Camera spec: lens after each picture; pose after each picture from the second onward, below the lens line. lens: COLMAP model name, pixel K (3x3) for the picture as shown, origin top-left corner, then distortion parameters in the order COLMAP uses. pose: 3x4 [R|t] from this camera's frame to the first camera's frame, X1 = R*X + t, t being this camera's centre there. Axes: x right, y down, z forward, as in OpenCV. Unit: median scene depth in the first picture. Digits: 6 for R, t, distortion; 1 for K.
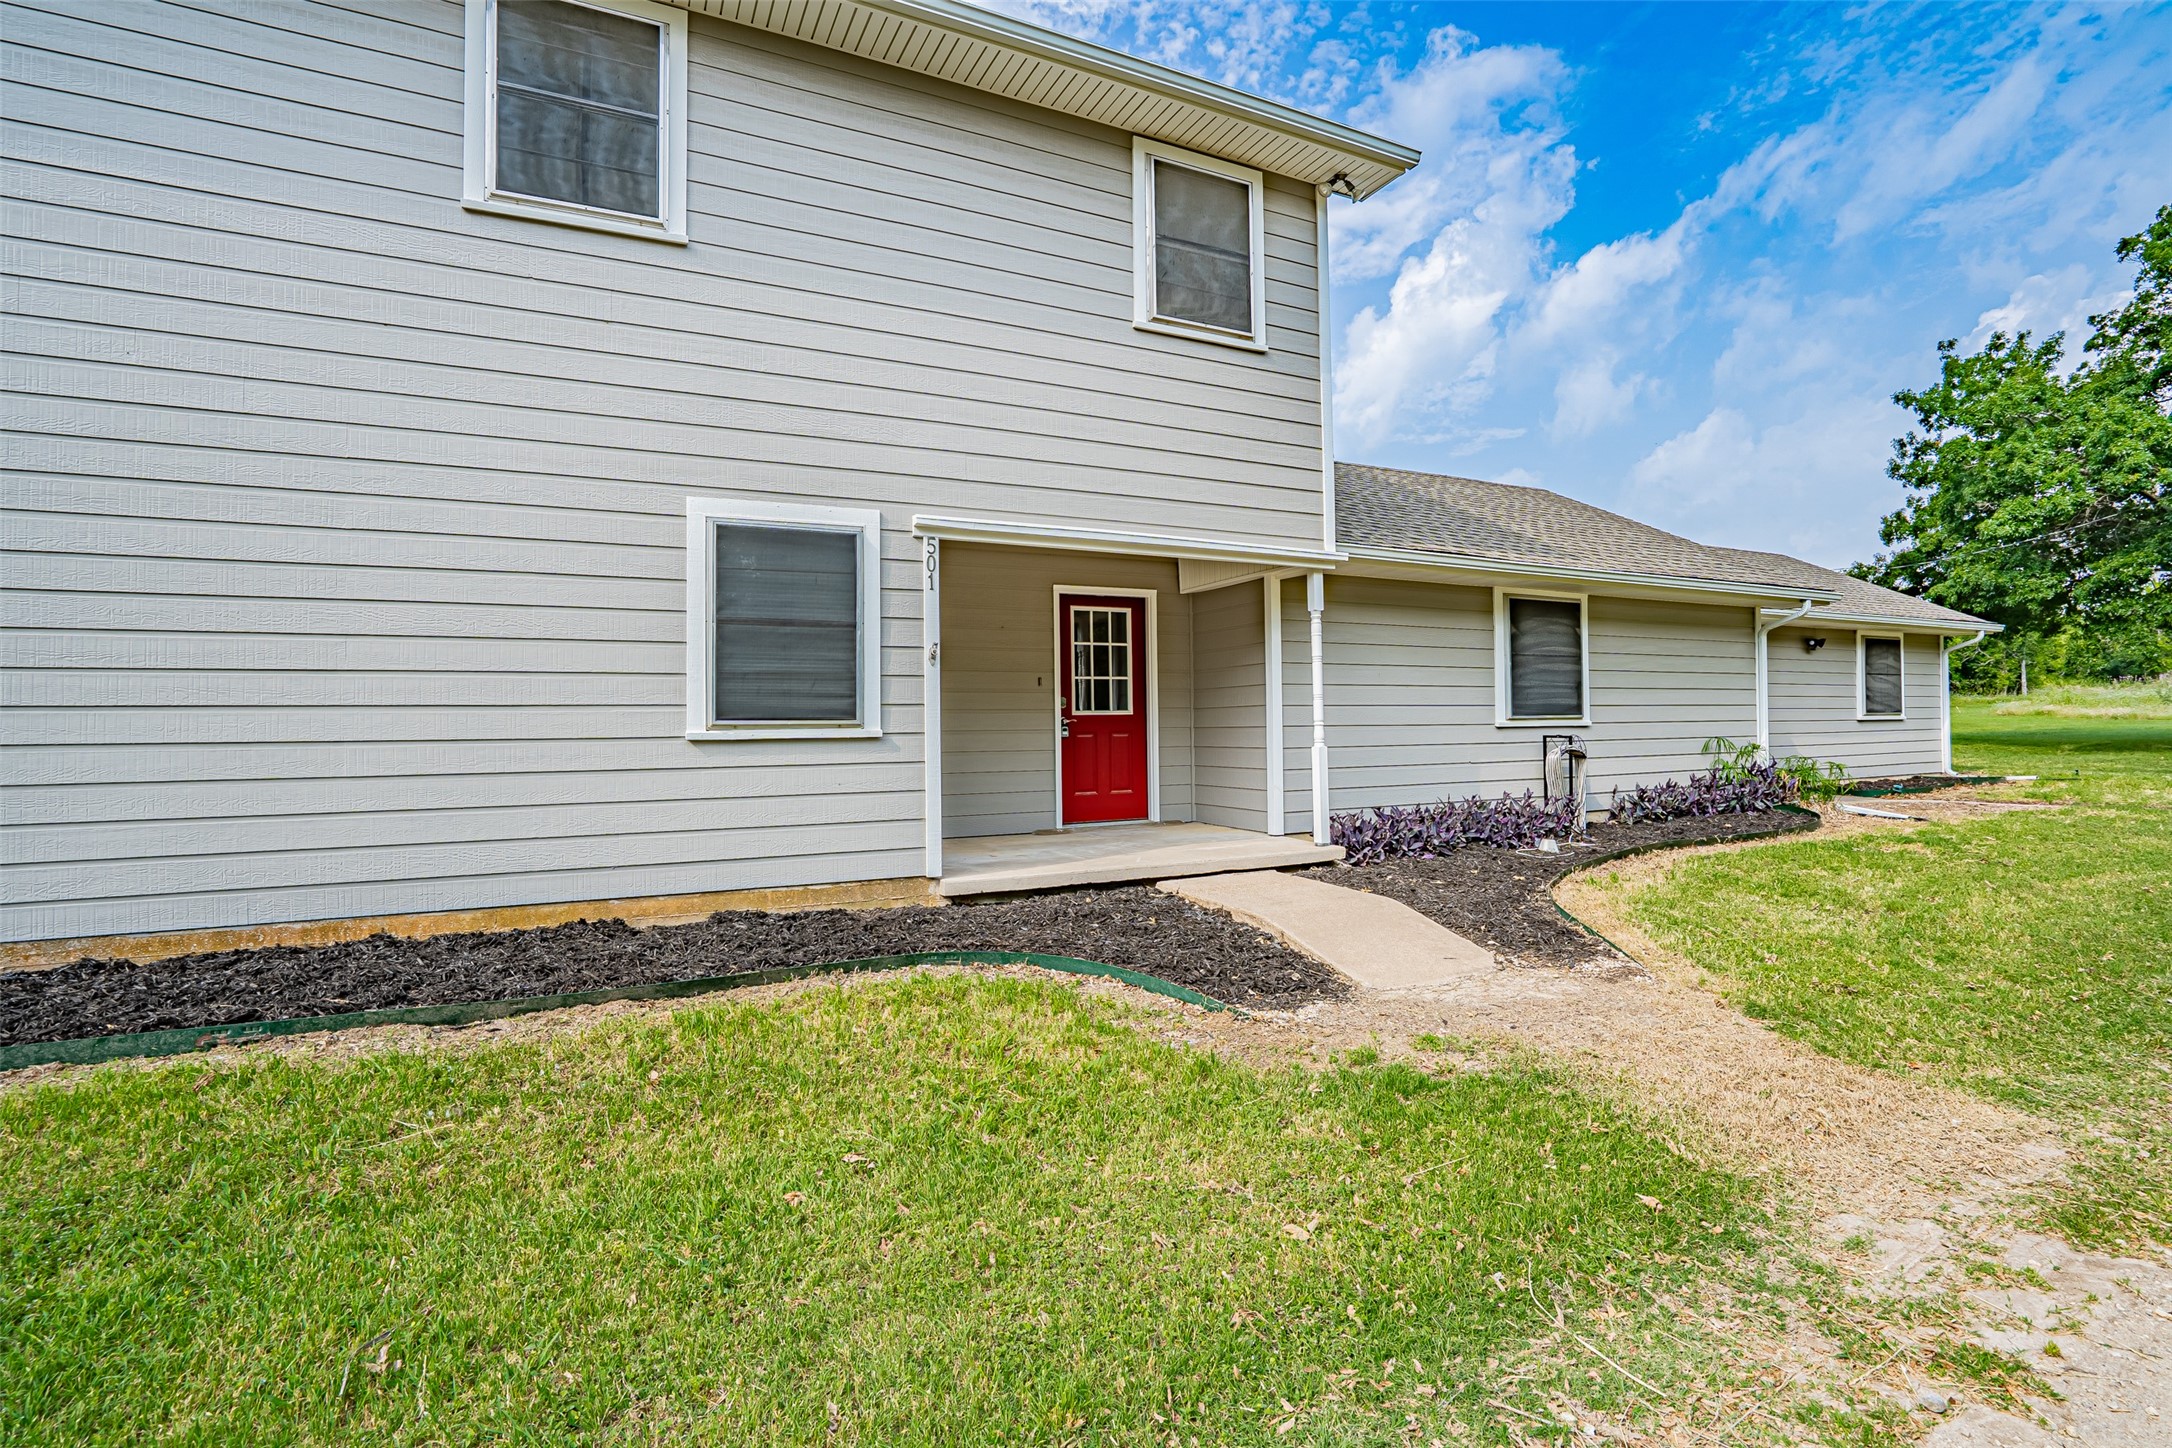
lens RADIAL K [[920.4, 0, 1087.8], [0, 920.4, 745.4], [0, 0, 1]] dist [-0.019965, 0.000082]
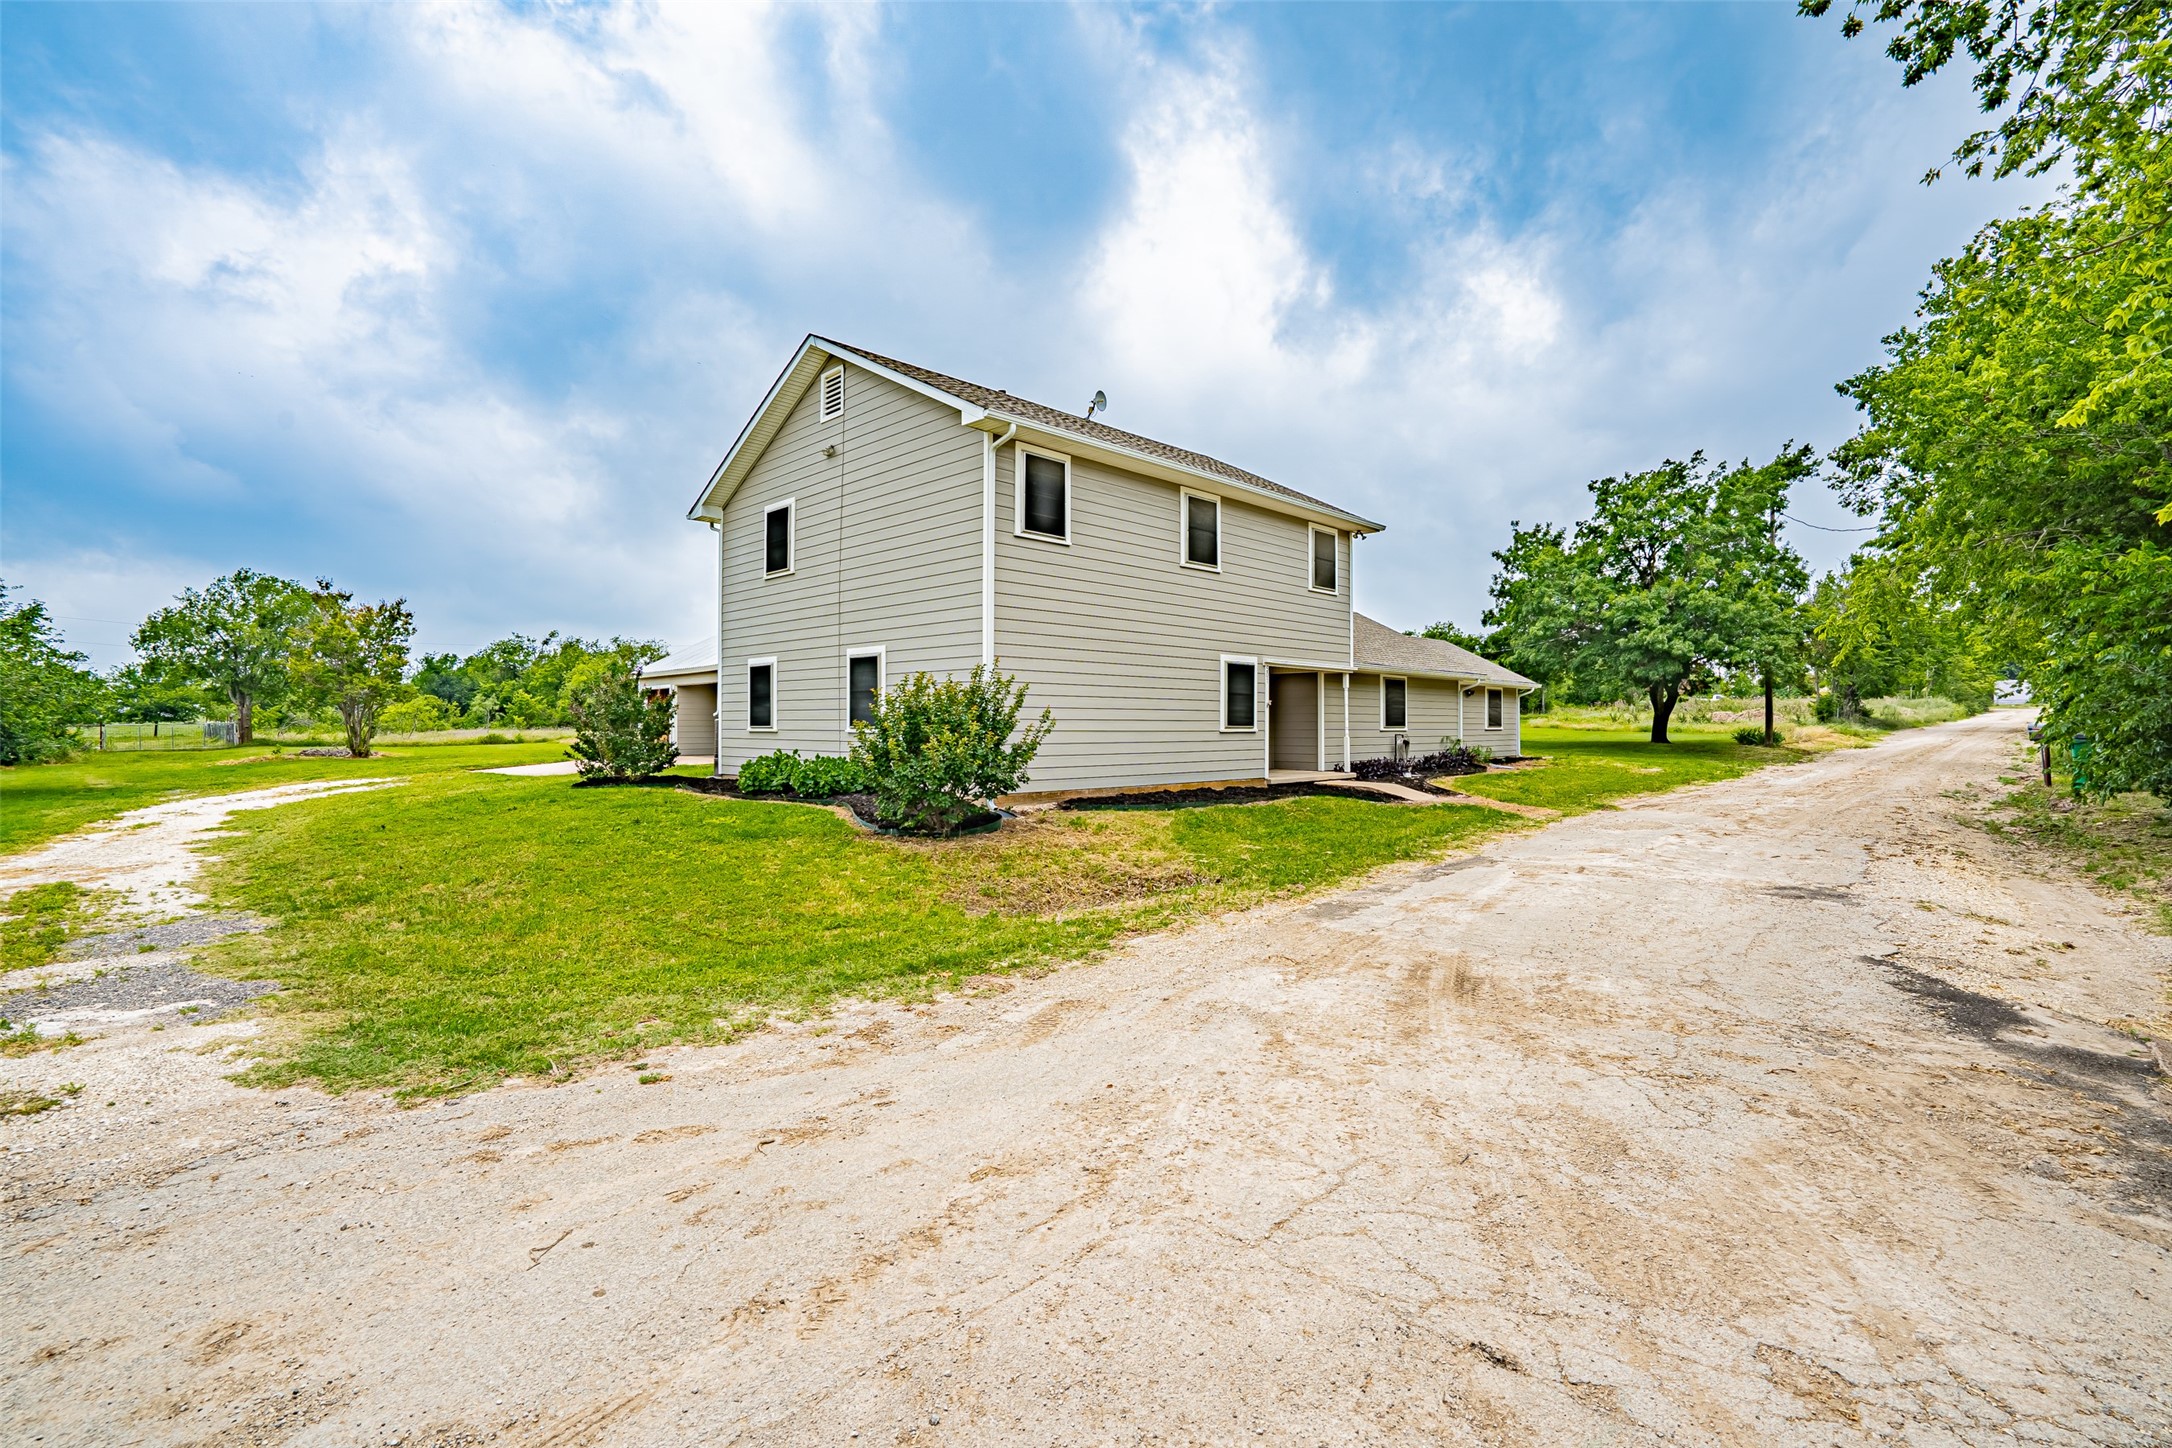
lens RADIAL K [[1013.5, 0, 1033.7], [0, 1013.5, 716.2], [0, 0, 1]] dist [-0.018398, 0.017003]
pose [[0.942945, 0.023144, 0.332144, -1.530329], [-0.016479, 0.999603, -0.022869, 0.021918], [-0.332541, 0.016091, 0.942952, -1.438242]]
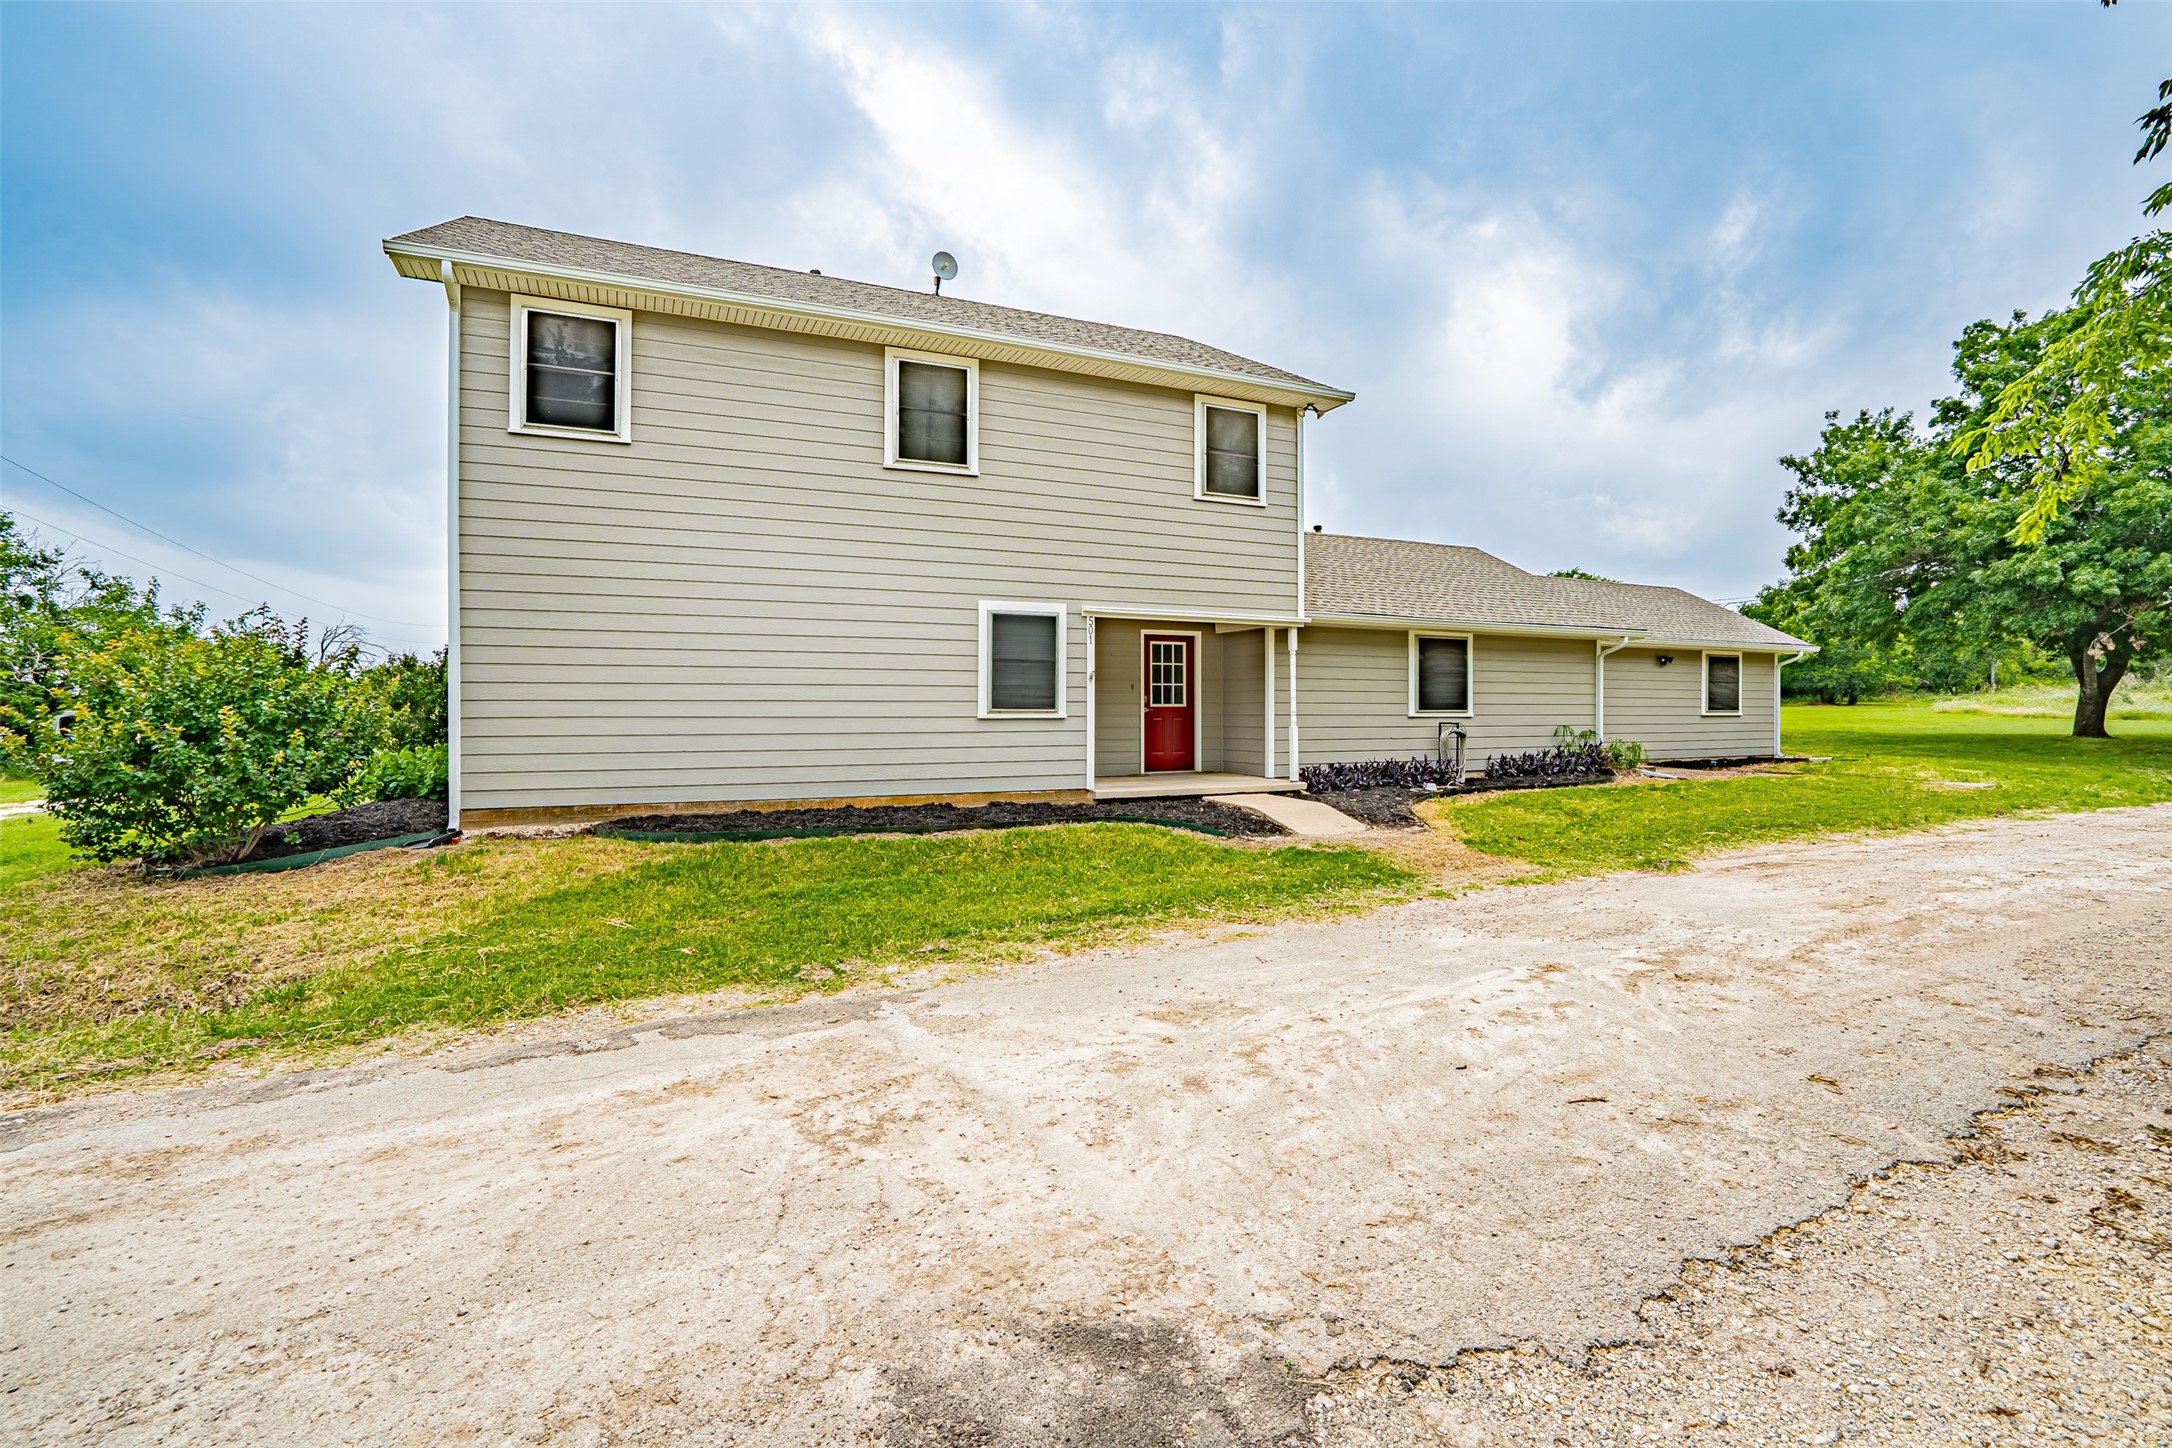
lens RADIAL K [[1008.1, 0, 1092.5], [0, 1008.1, 746.5], [0, 0, 1]] dist [-0.045307, 0.014418]
pose [[0.999877, 0.012630, -0.009298, -0.110284], [-0.012505, 0.999832, 0.013367, 0.017613], [0.009465, -0.013249, 0.999867, -0.884615]]
